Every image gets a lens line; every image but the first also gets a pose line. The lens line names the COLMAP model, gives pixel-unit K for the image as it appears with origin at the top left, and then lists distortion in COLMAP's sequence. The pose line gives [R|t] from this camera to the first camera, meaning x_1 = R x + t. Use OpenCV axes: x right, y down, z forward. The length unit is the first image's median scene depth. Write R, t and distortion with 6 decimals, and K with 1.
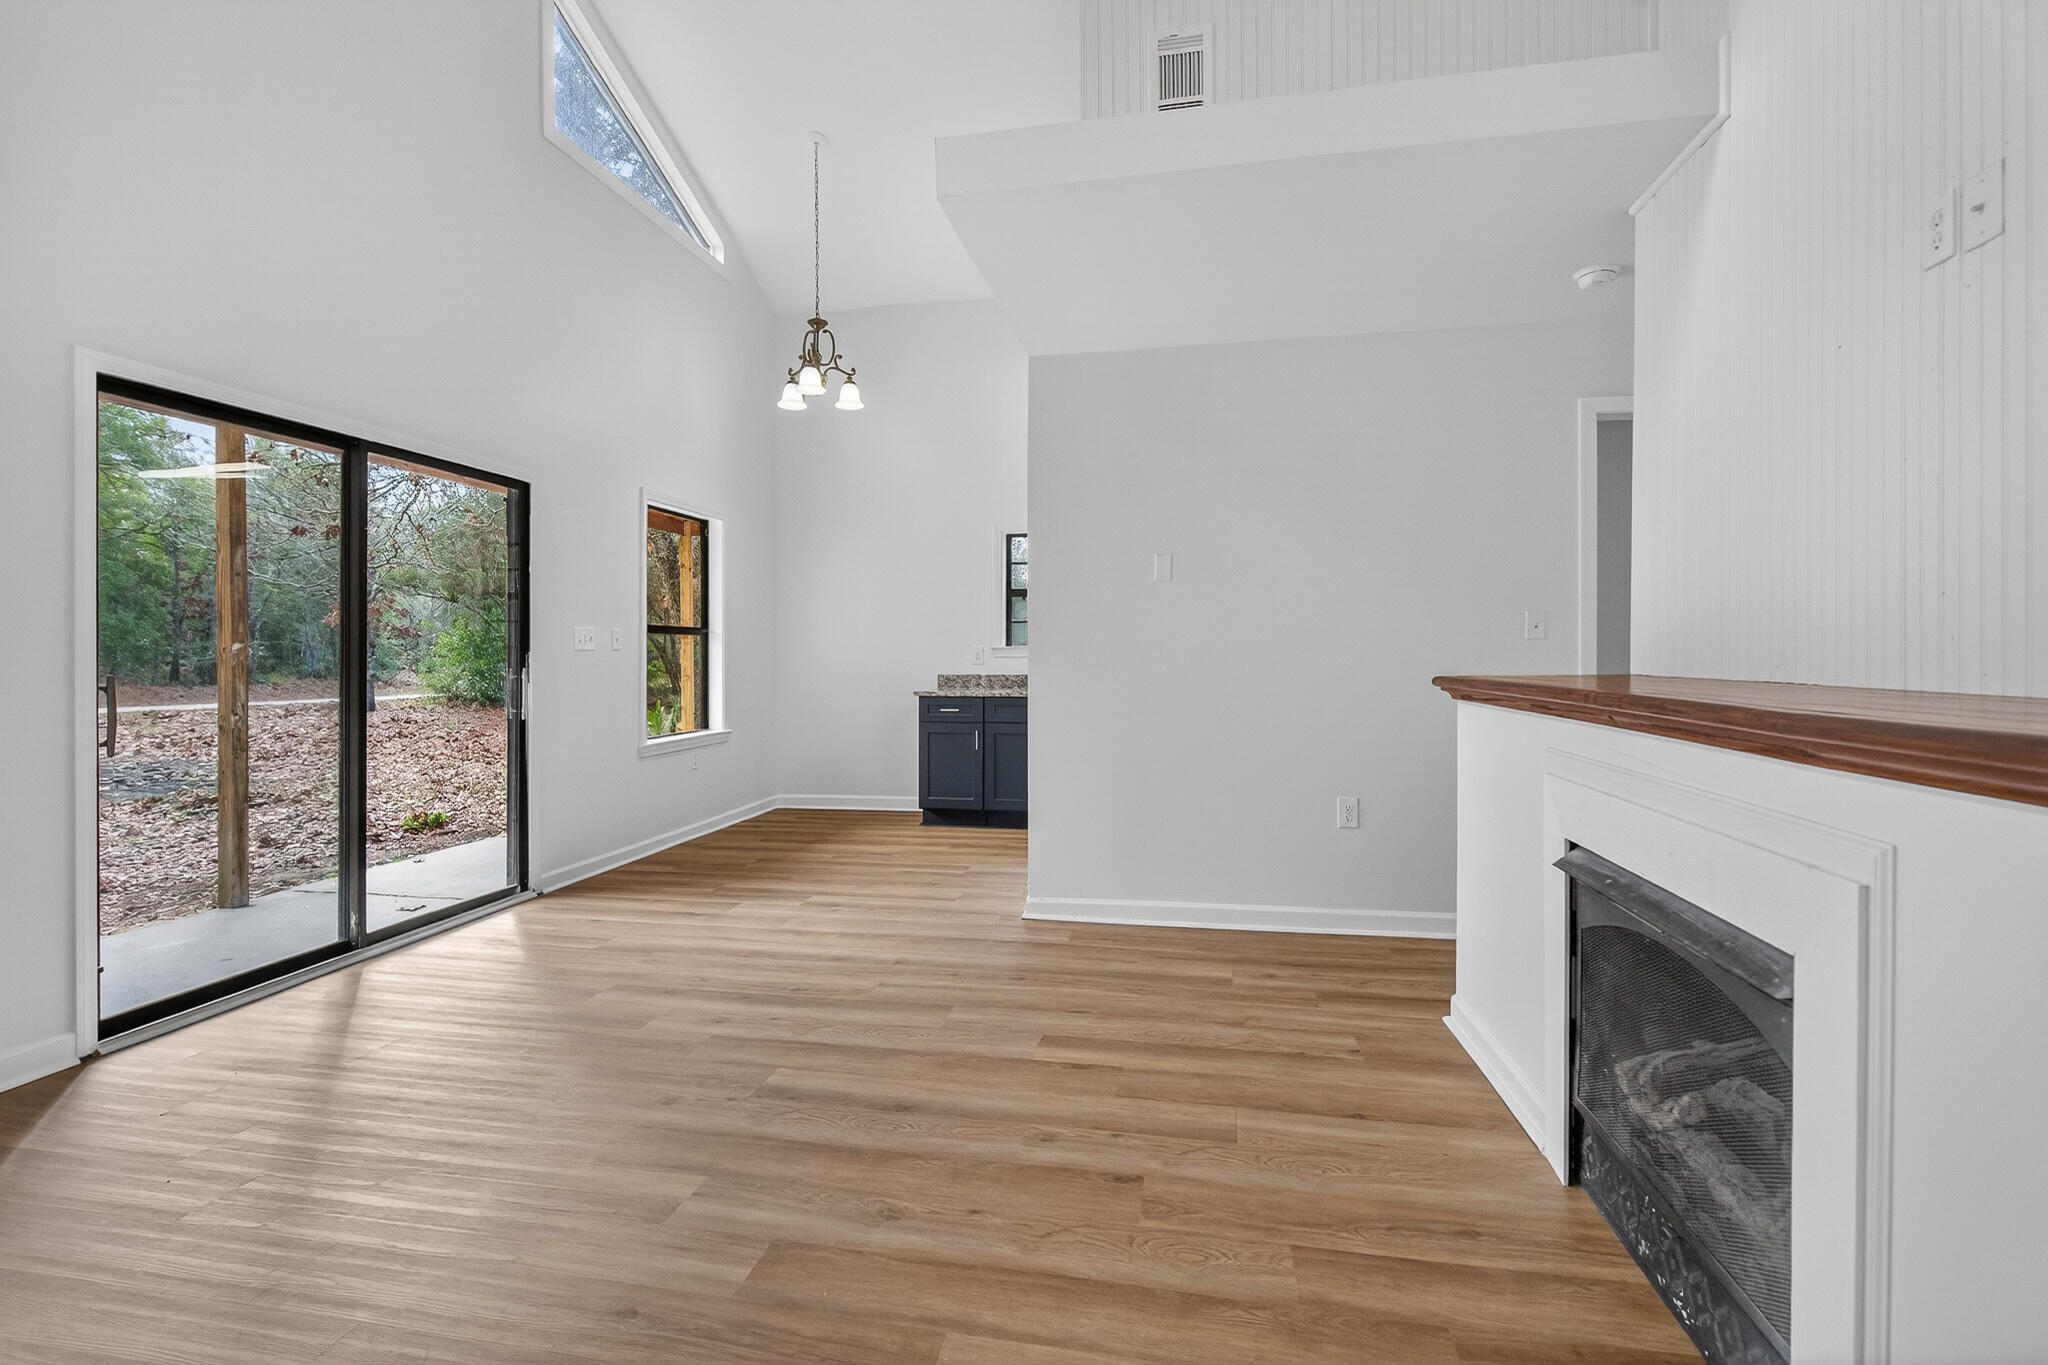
lens RADIAL K [[930.2, 0, 1021.6], [0, 930.2, 659.5], [0, 0, 1]] dist [-0.000164, 0.000014]
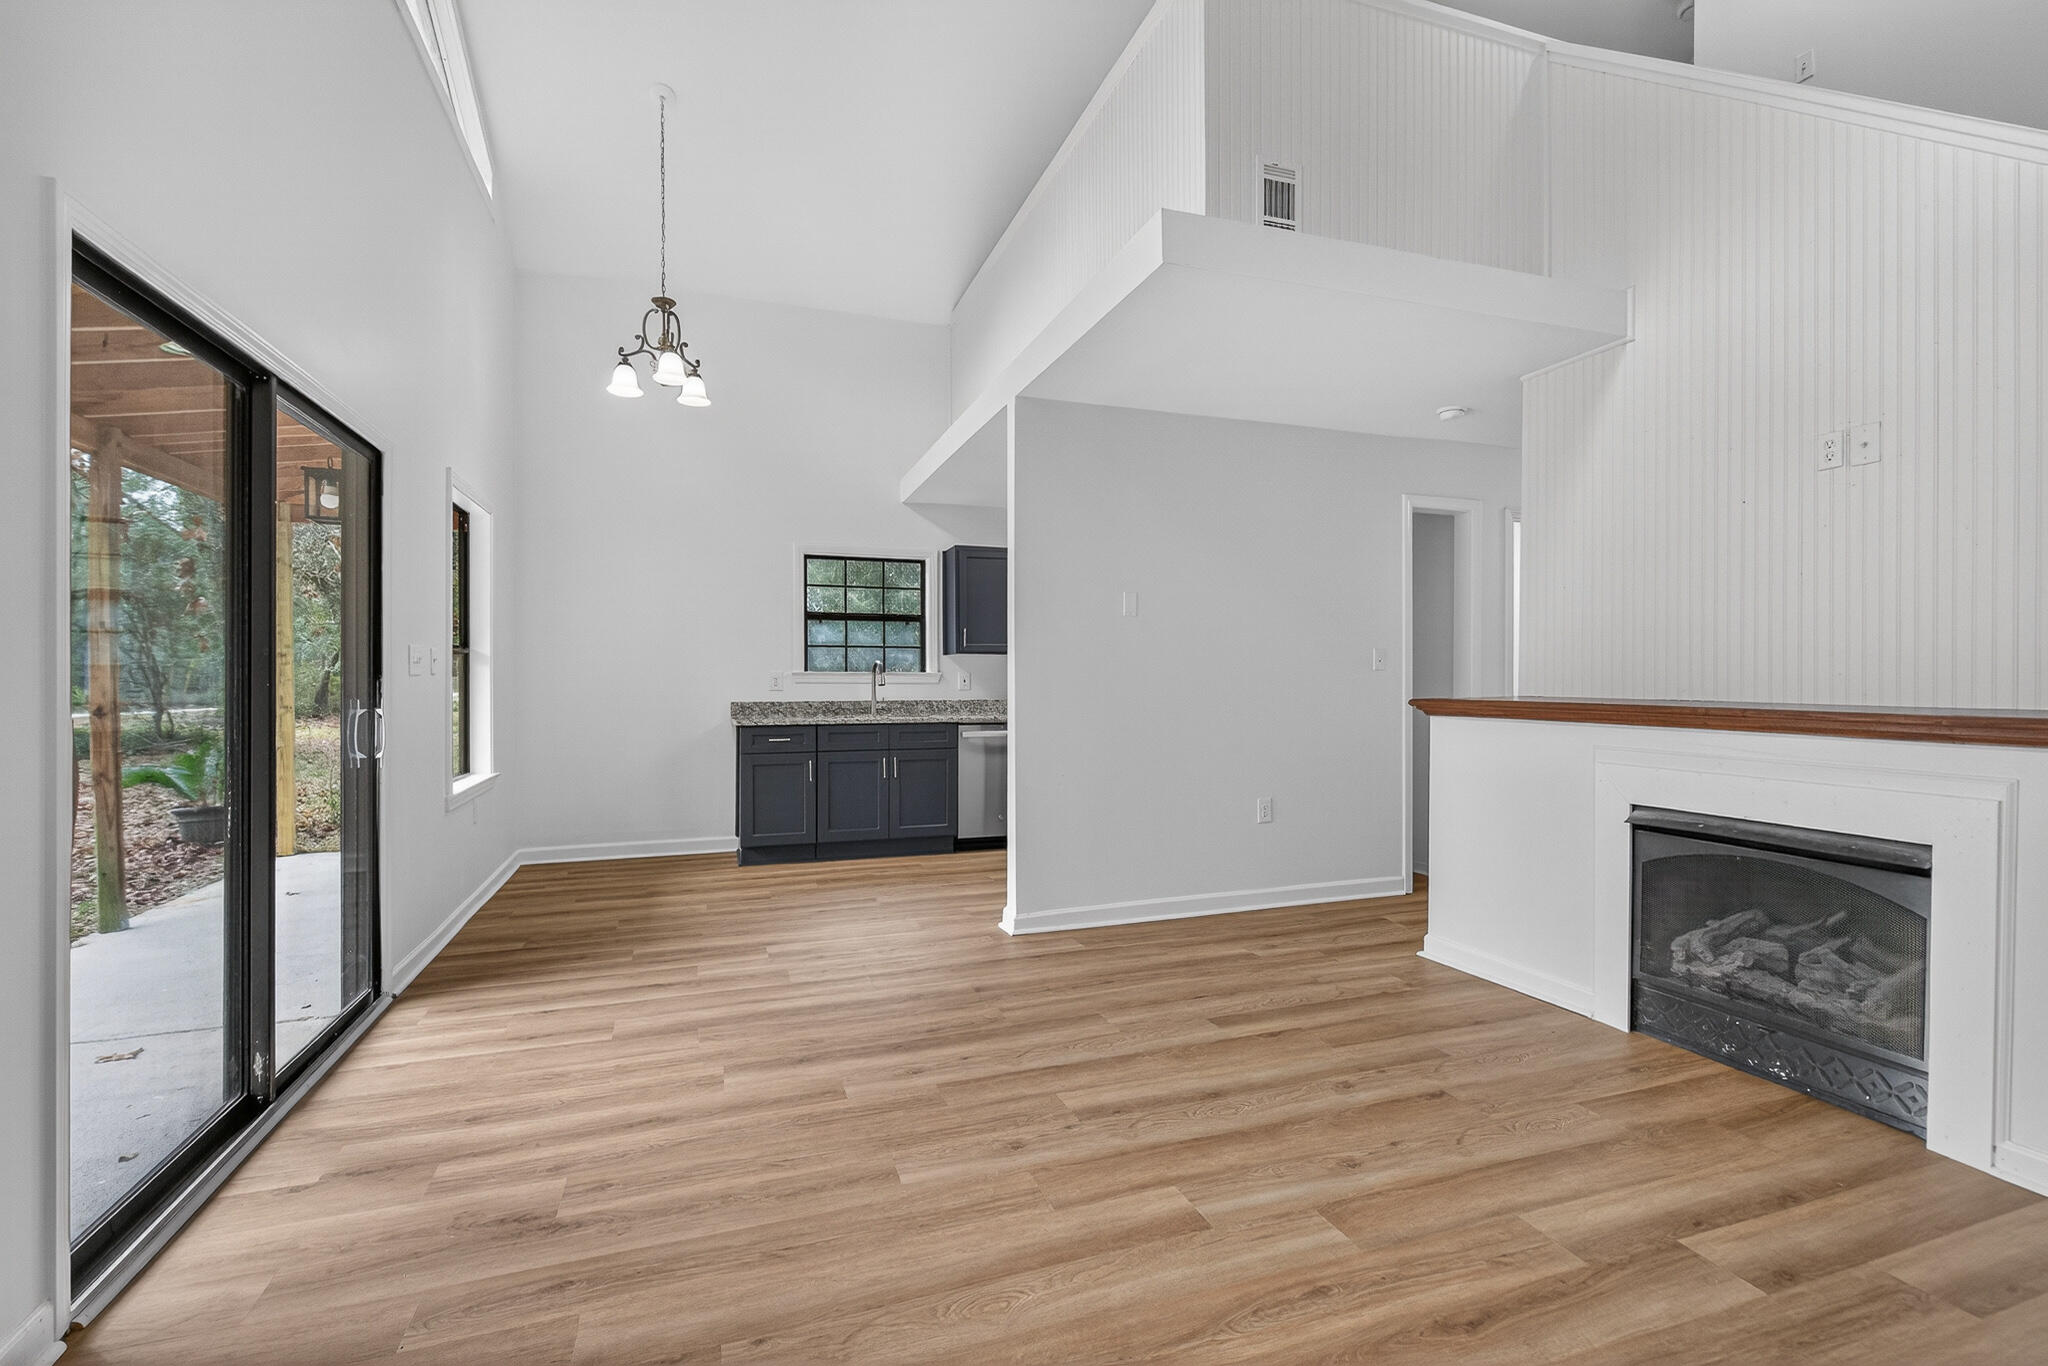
lens RADIAL K [[932.5, 0, 1024.0], [0, 932.5, 683.0], [0, 0, 1]] dist [-0.001162, -0.000451]
pose [[0.859136, -0.000518, 0.511748, -0.670901], [0.001011, 0.999999, -0.000685, -0.003490], [-0.511747, 0.001106, 0.859135, 0.126079]]
